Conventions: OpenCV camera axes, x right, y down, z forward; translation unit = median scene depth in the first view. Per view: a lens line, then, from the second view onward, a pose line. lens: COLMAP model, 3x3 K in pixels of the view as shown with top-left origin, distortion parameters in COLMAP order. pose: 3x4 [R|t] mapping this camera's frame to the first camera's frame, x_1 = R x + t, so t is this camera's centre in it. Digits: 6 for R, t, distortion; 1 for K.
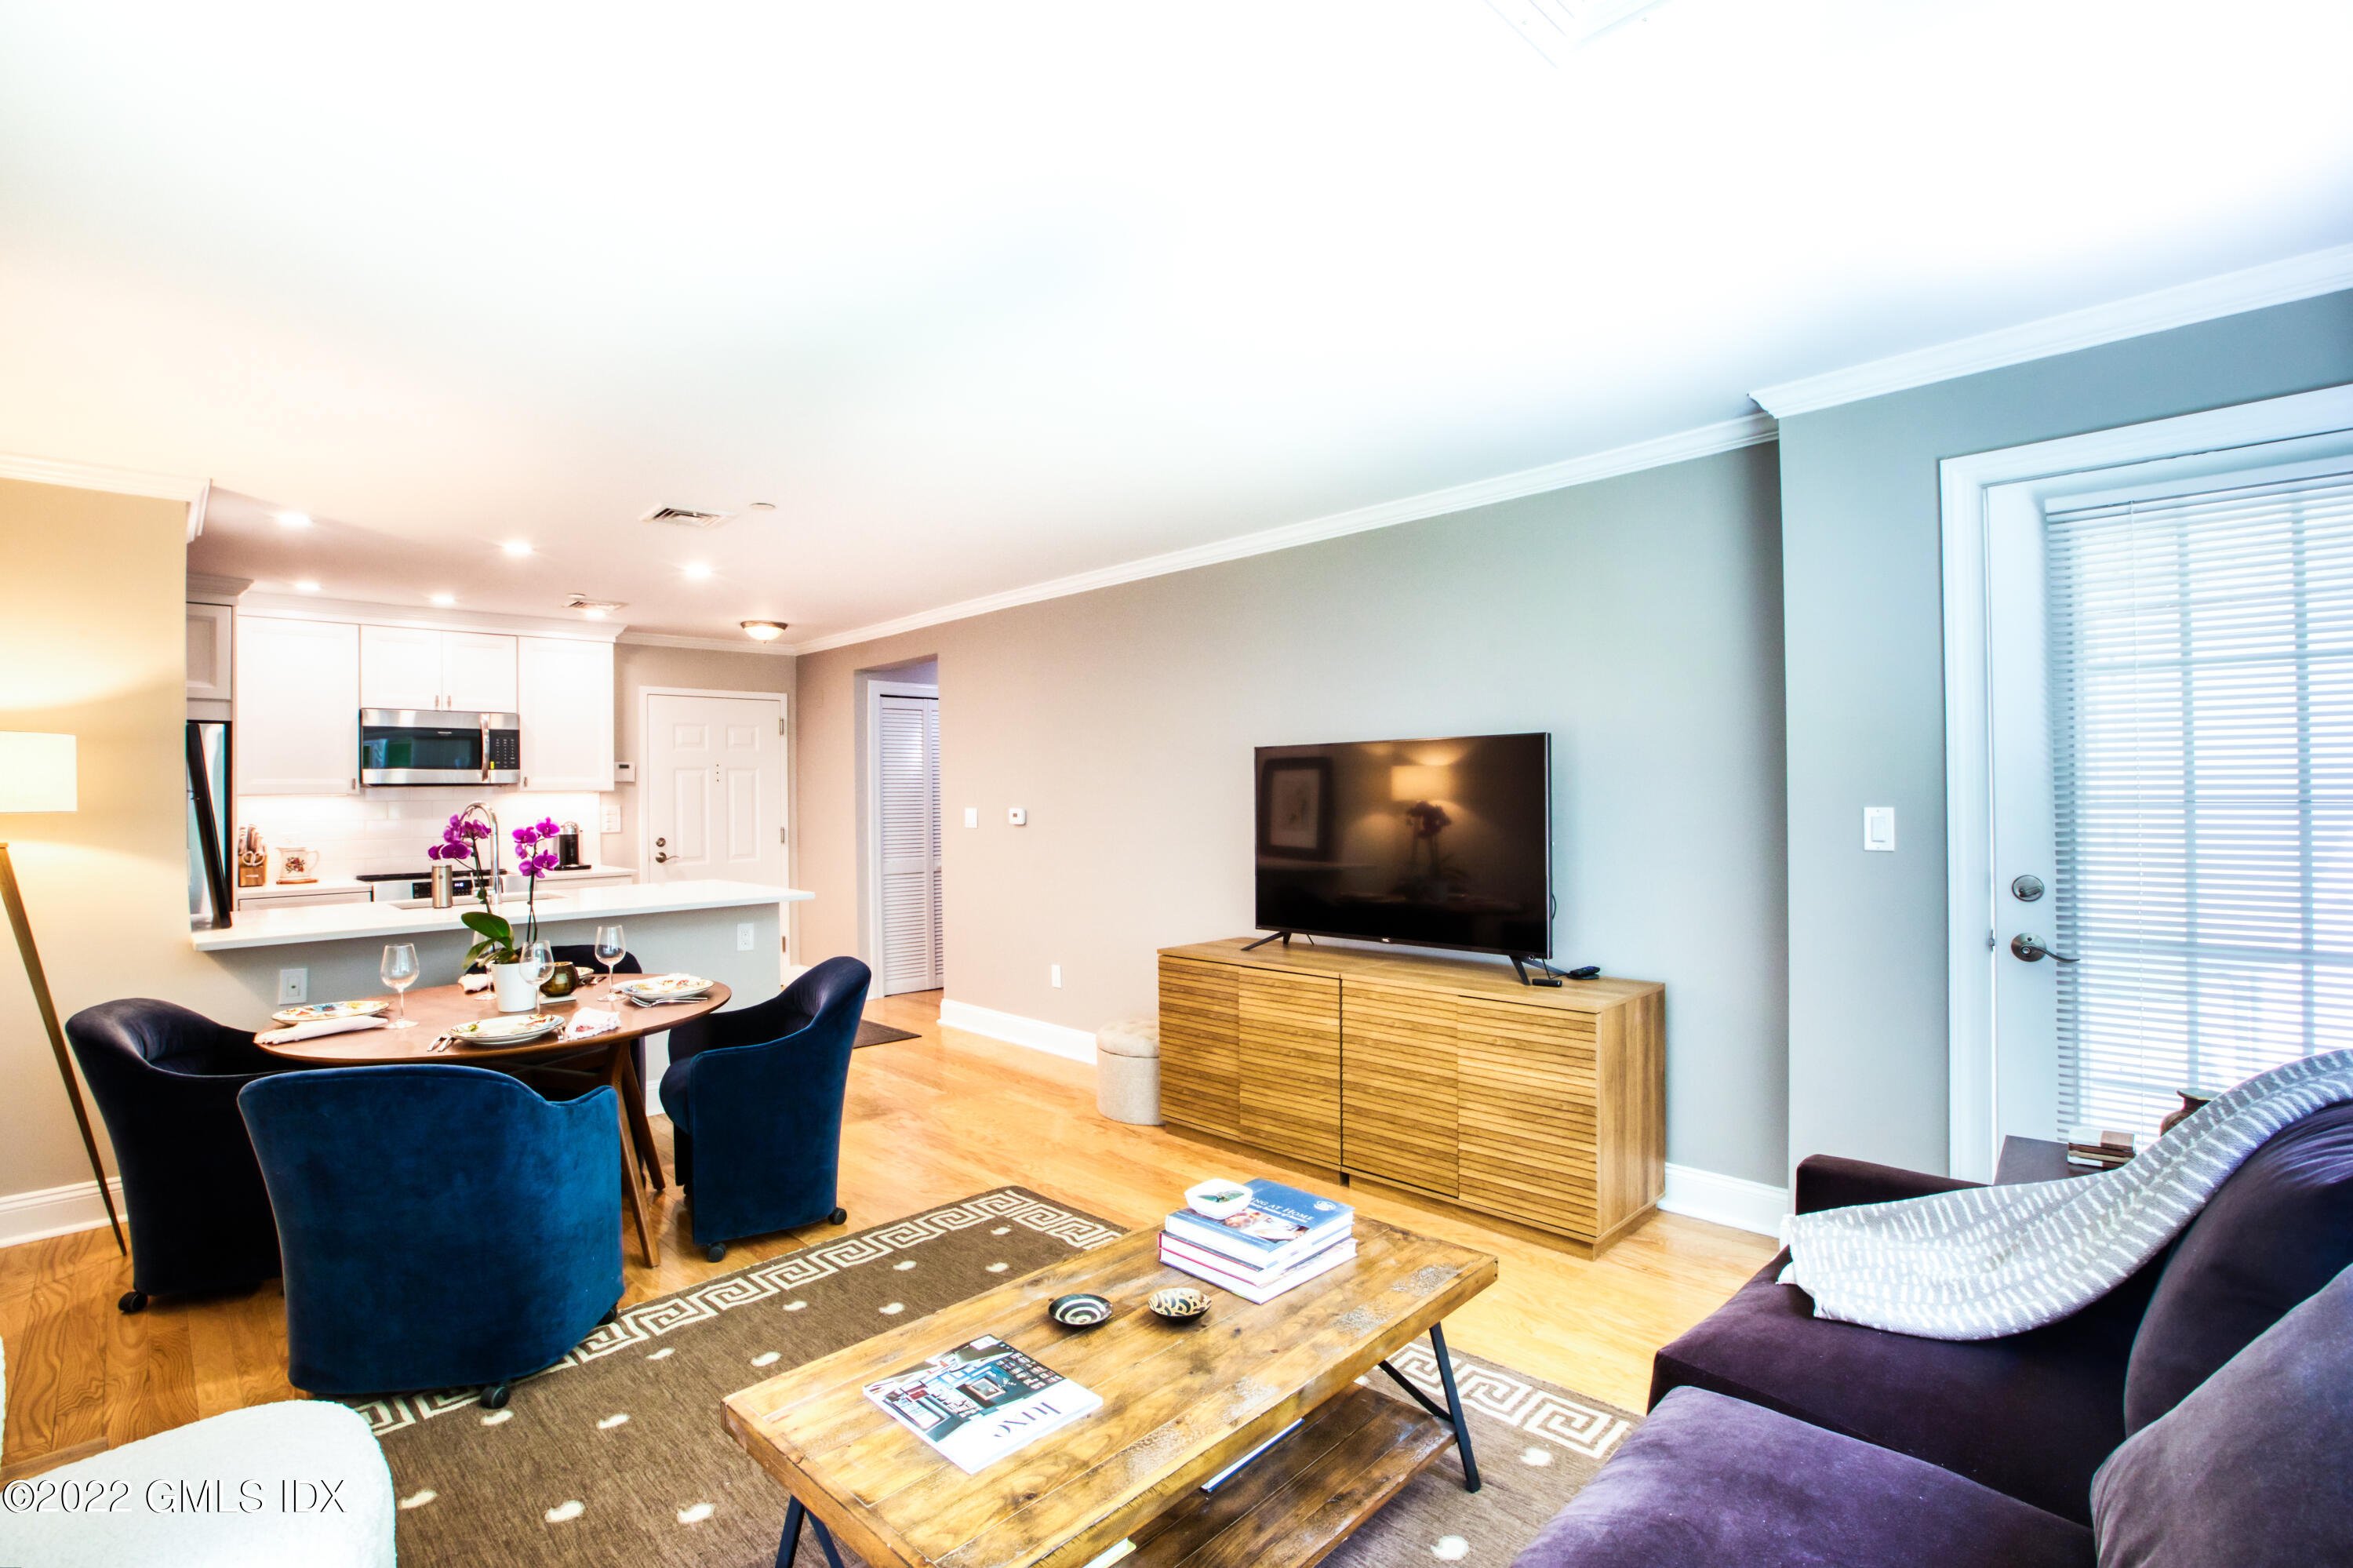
lens RADIAL K [[1104.3, 0, 1176.5], [0, 1104.3, 784.0], [0, 0, 1]] dist [-0.033997, 0.022986]
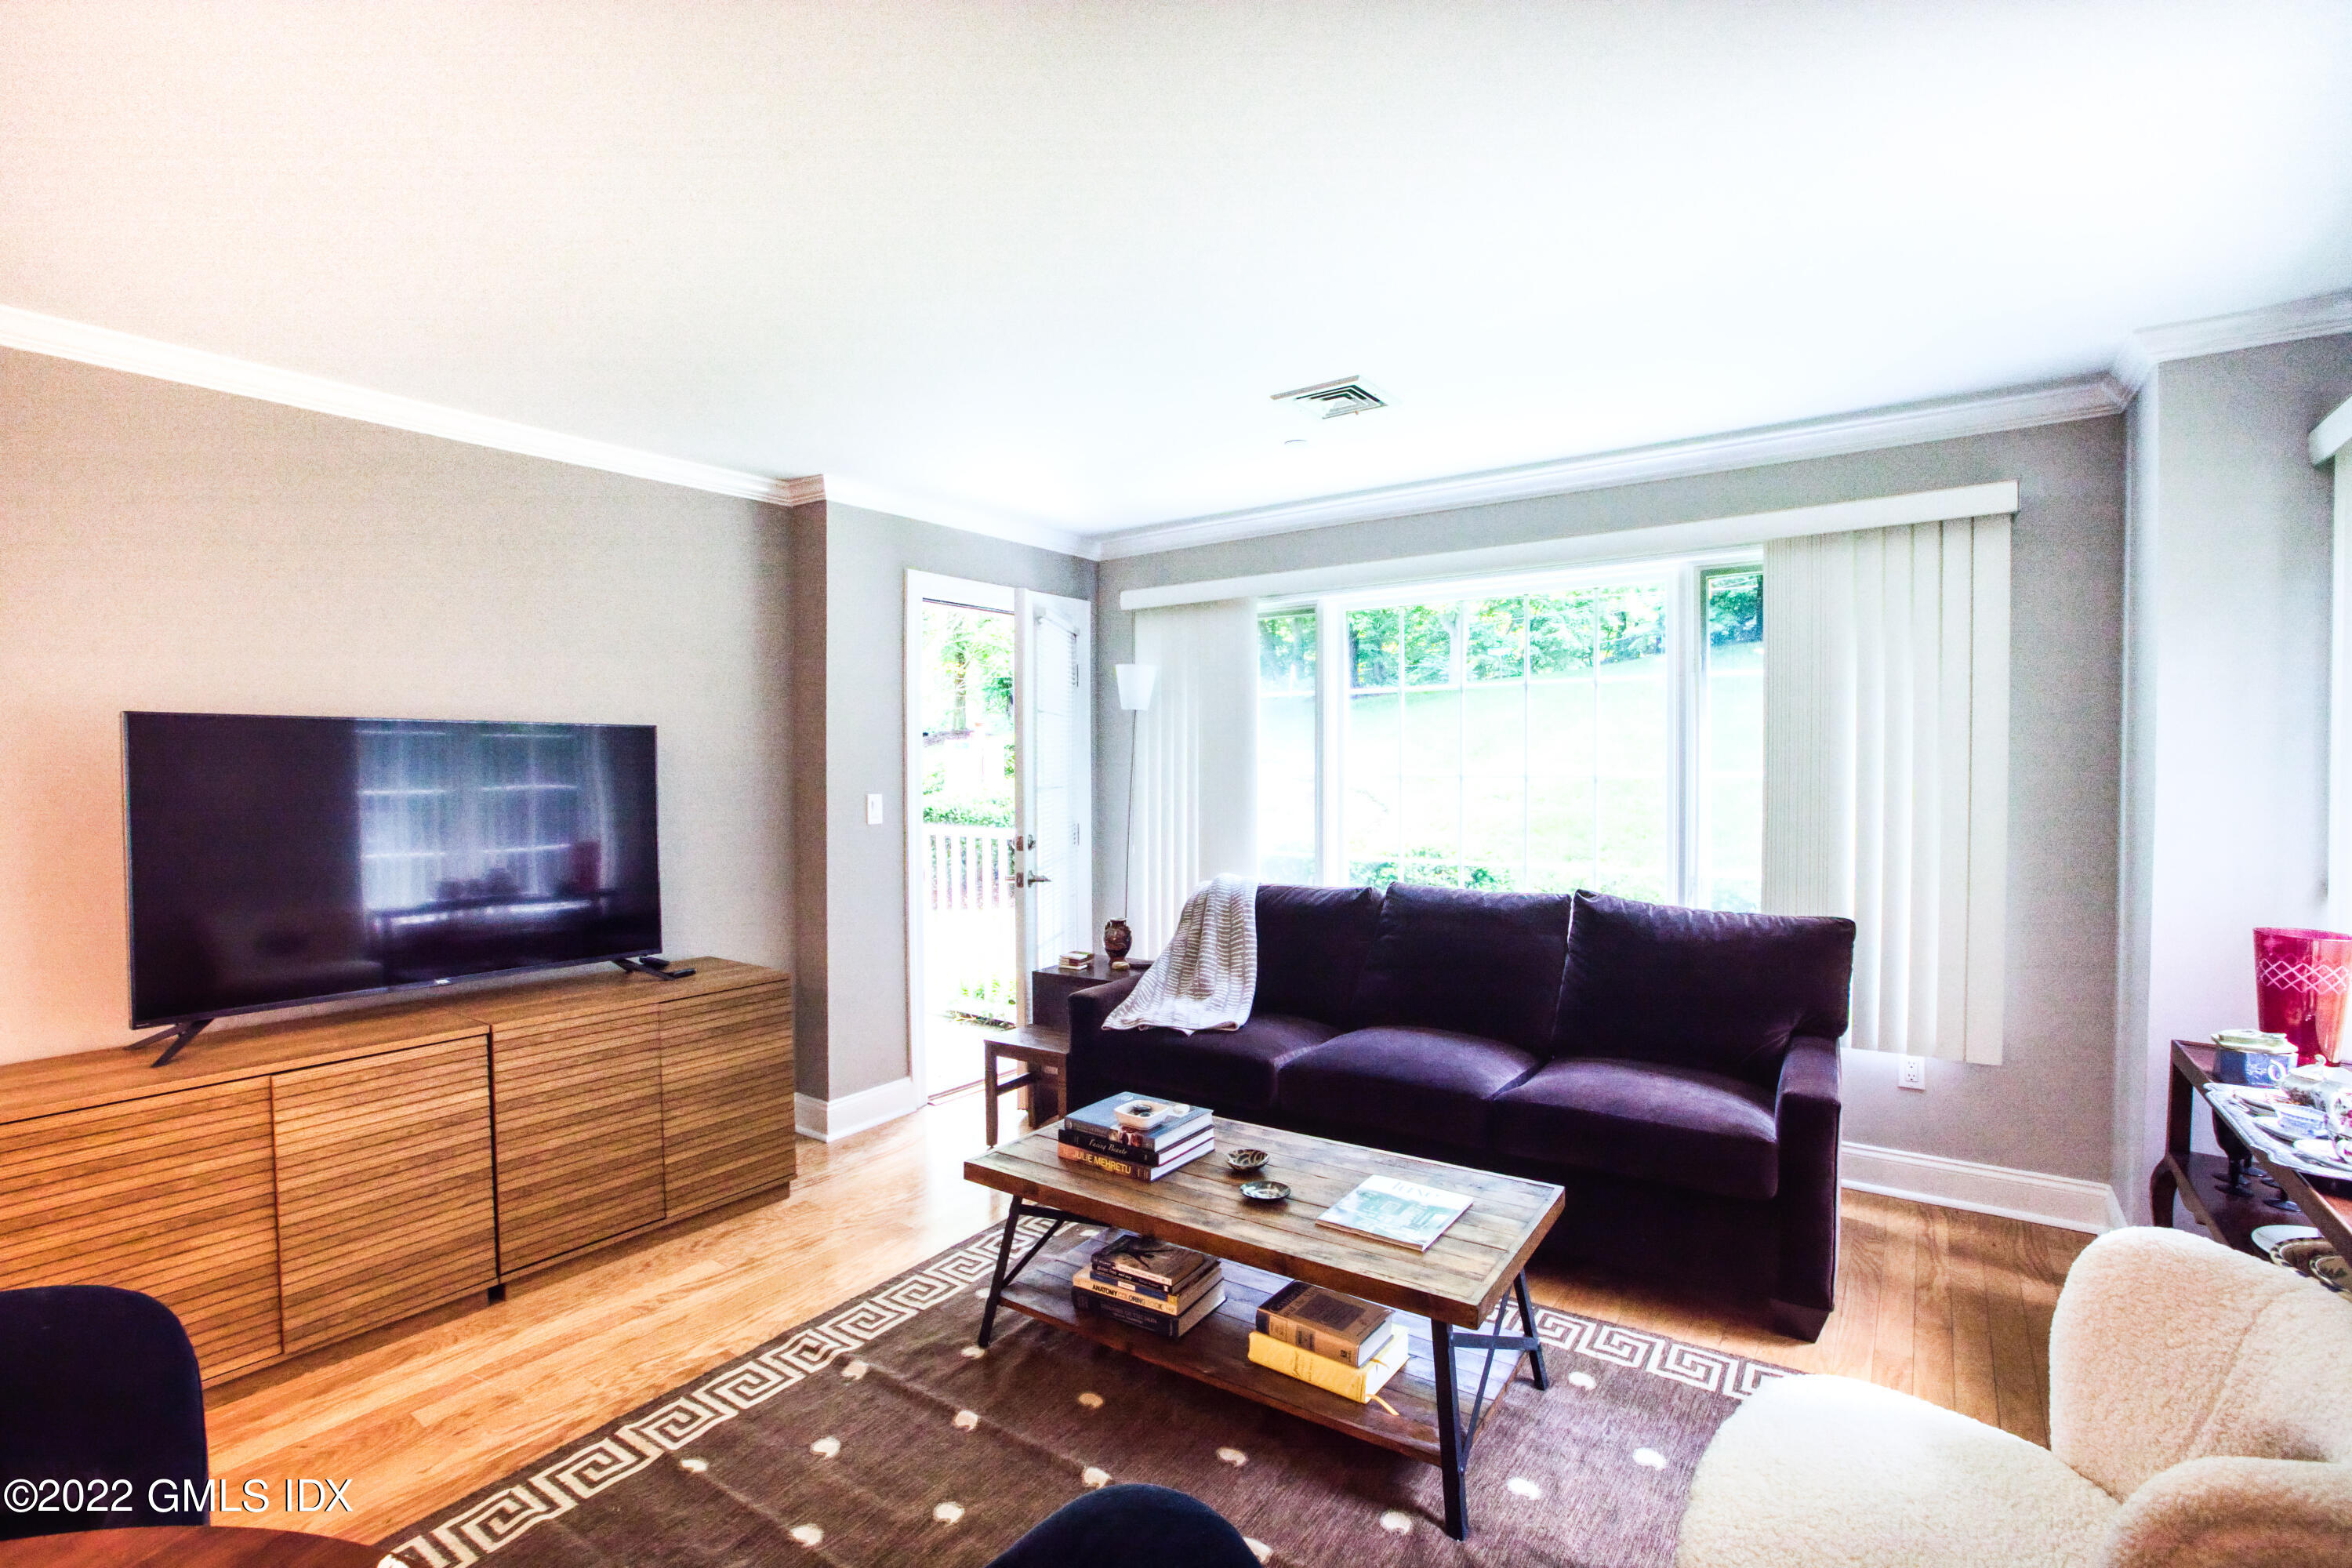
lens RADIAL K [[1108.2, 0, 1147.6], [0, 1108.2, 784.4], [0, 0, 1]] dist [-0.002101, -0.000085]
pose [[-0.155685, -0.001817, 0.987805, -0.681885], [-0.000035, 0.999998, 0.001834, 0.003856], [-0.987807, 0.000251, -0.155685, 0.677926]]
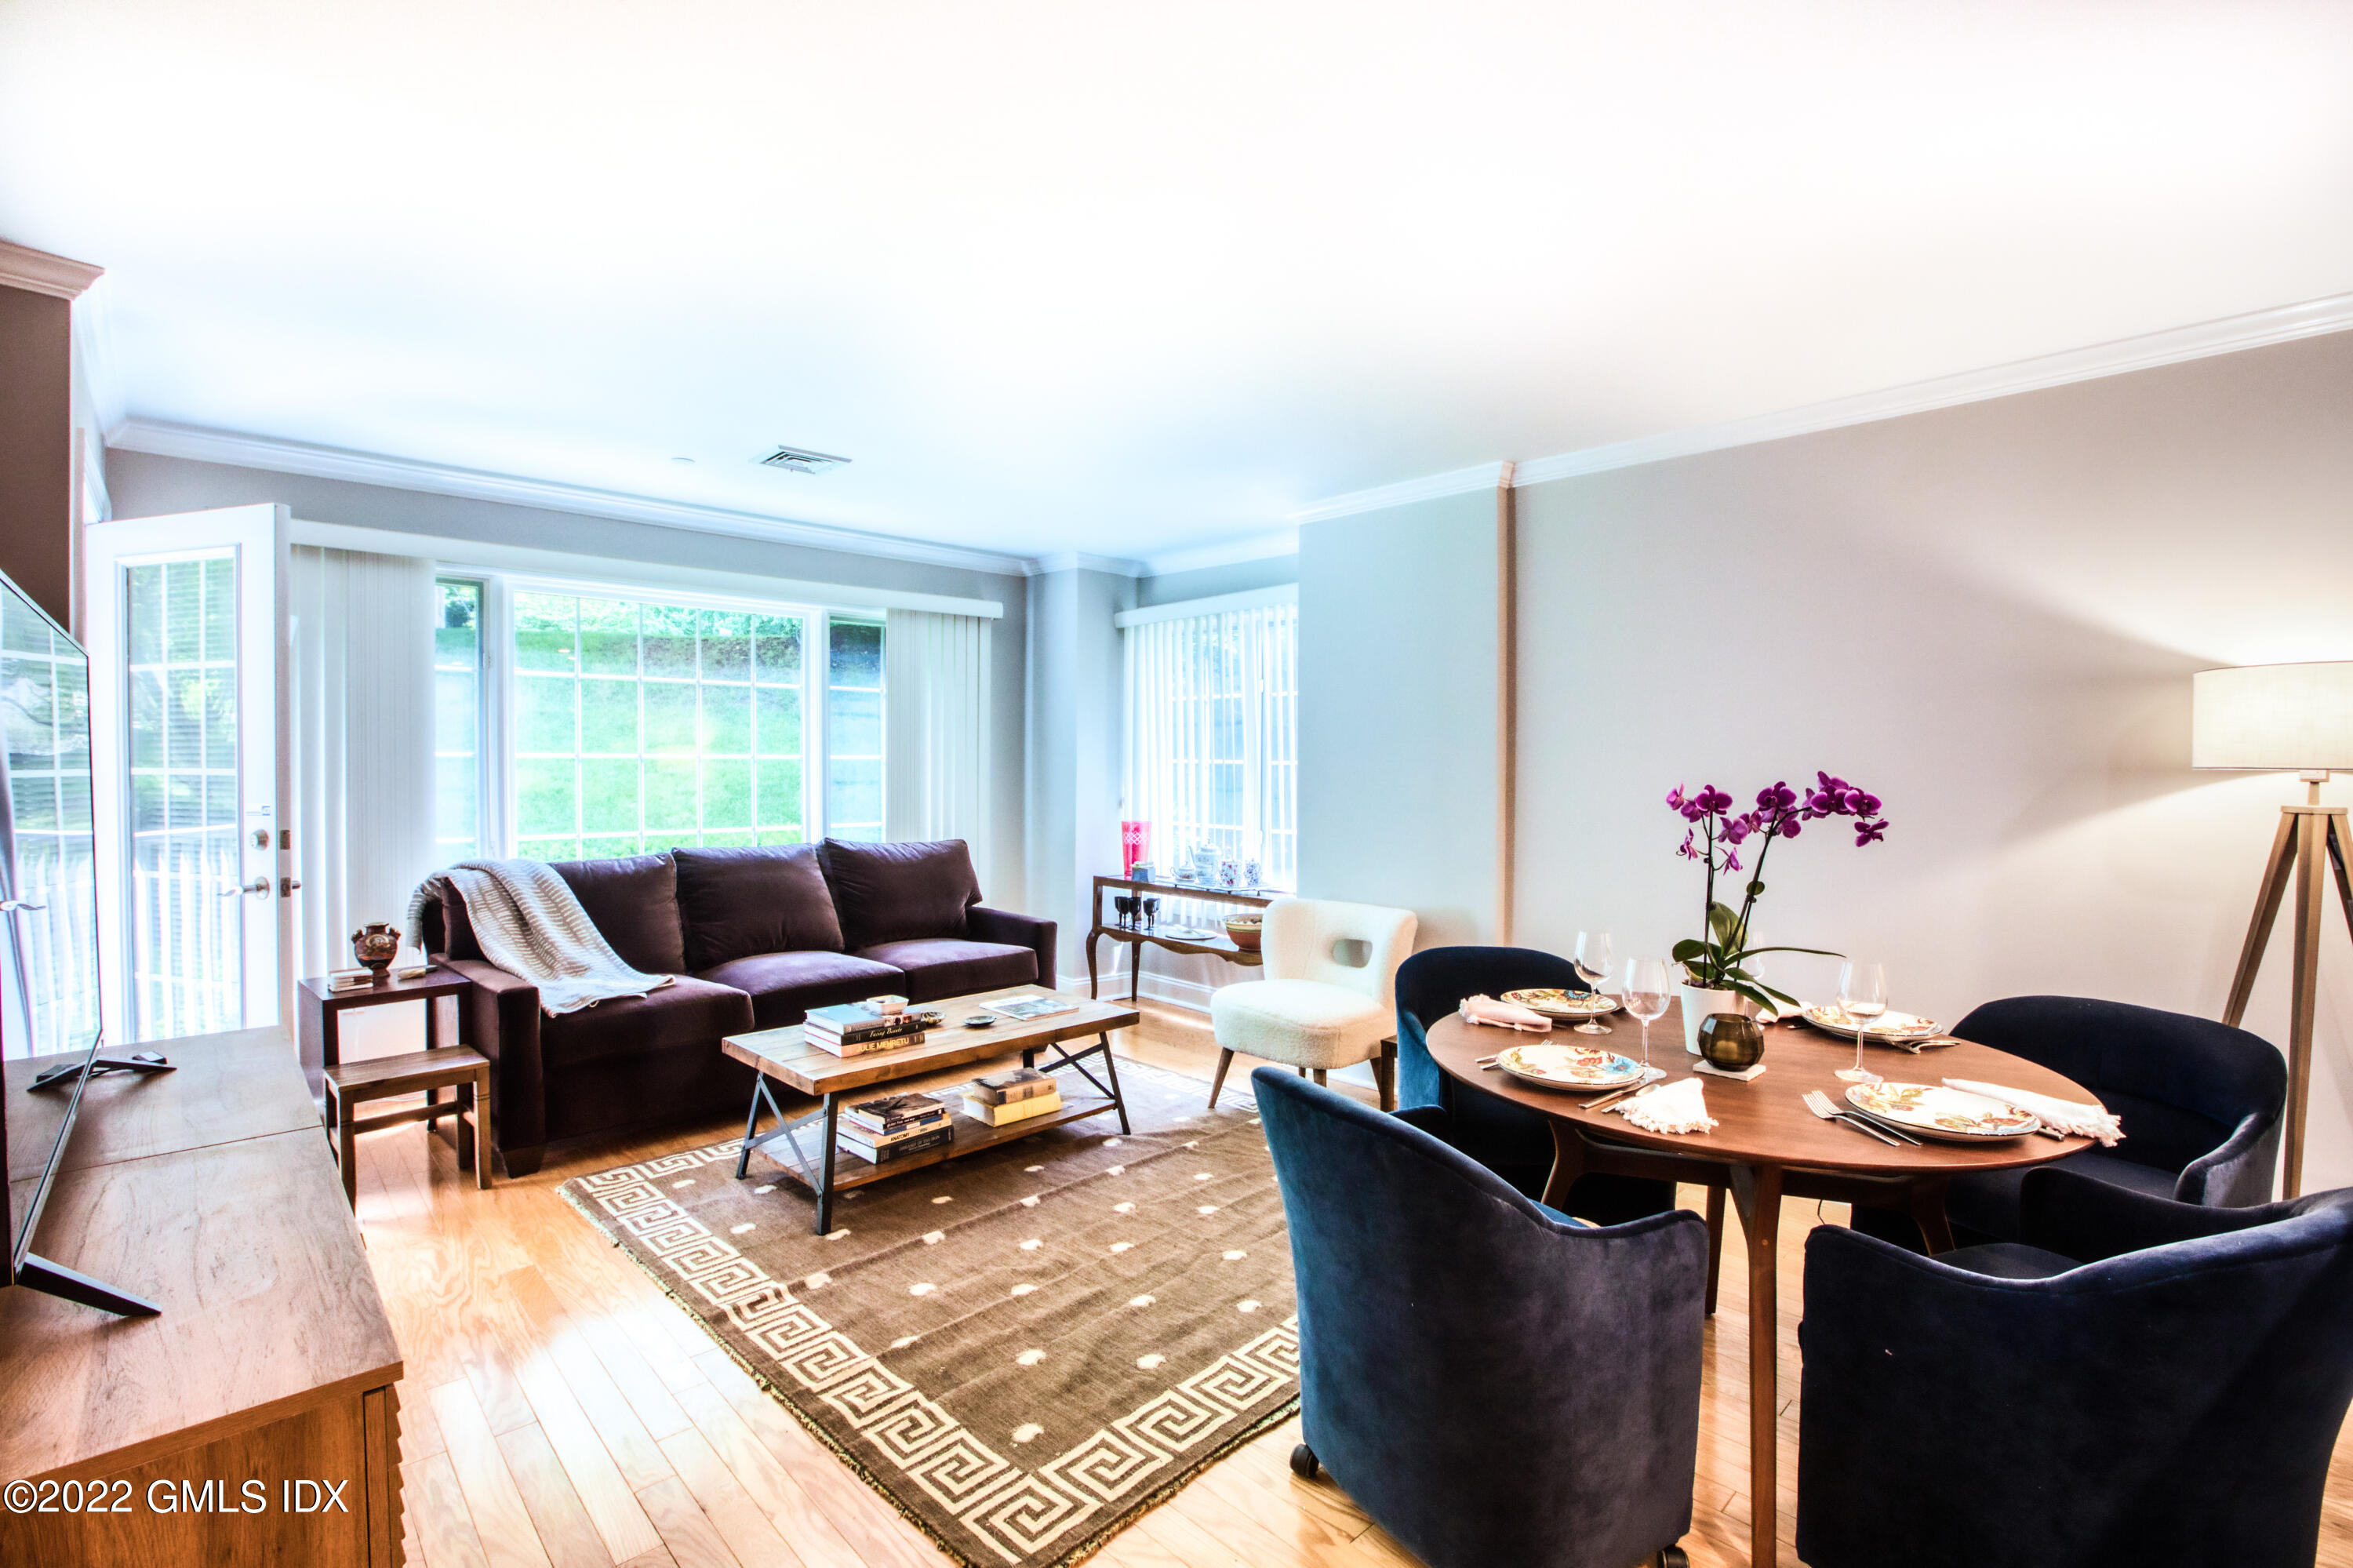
lens RADIAL K [[1066.5, 0, 1176.5], [0, 1066.5, 784.0], [0, 0, 1]] dist [-0.033527, -0.000190]
pose [[-0.999899, 0.012884, 0.006018, -0.231857], [0.012968, 0.999814, 0.014242, 0.022189], [-0.005833, 0.014319, -0.999880, 1.457984]]
